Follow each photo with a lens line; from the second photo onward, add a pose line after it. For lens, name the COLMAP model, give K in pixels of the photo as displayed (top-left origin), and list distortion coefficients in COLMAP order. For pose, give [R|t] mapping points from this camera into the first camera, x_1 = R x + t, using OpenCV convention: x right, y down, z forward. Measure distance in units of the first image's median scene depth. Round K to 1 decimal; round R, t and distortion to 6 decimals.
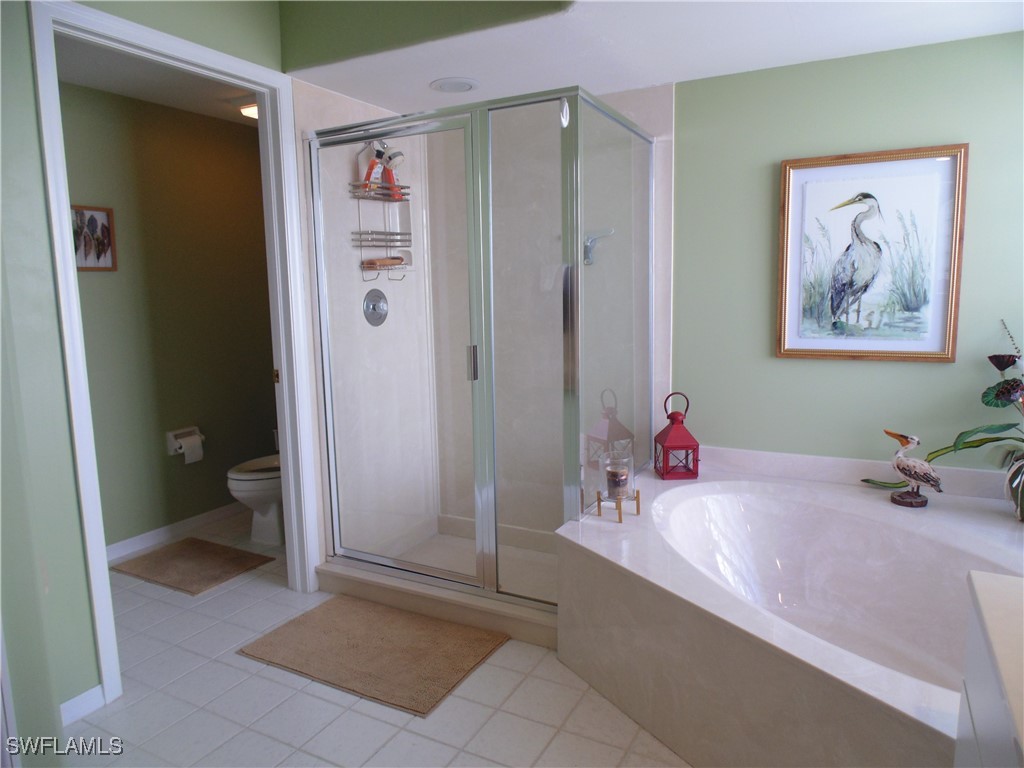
lens RADIAL K [[687.9, 0, 514.3], [0, 687.9, 386.2], [0, 0, 1]] dist [-0.007223, -0.004003]
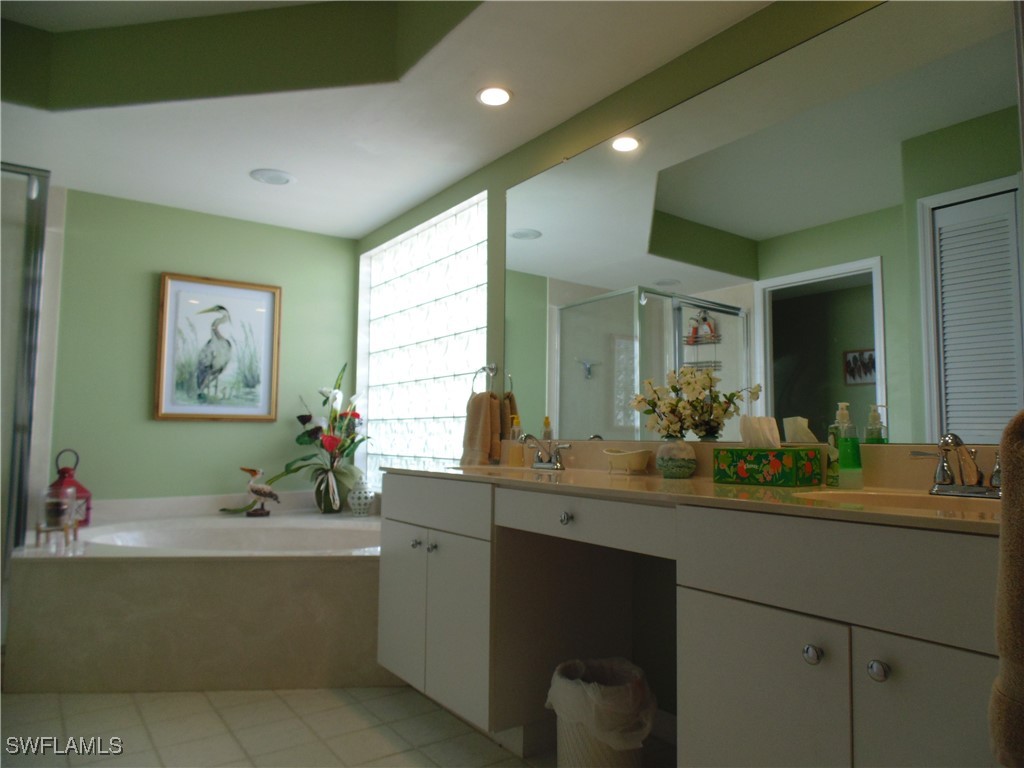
lens RADIAL K [[687.9, 0, 511.9], [0, 687.9, 384.2], [0, 0, 1]] dist [-0.007223, -0.004003]
pose [[0.446159, 0.092649, 0.890145, -0.494310], [0.111748, 0.981076, -0.158124, 0.181138], [-0.887950, 0.170020, 0.427362, -0.146466]]
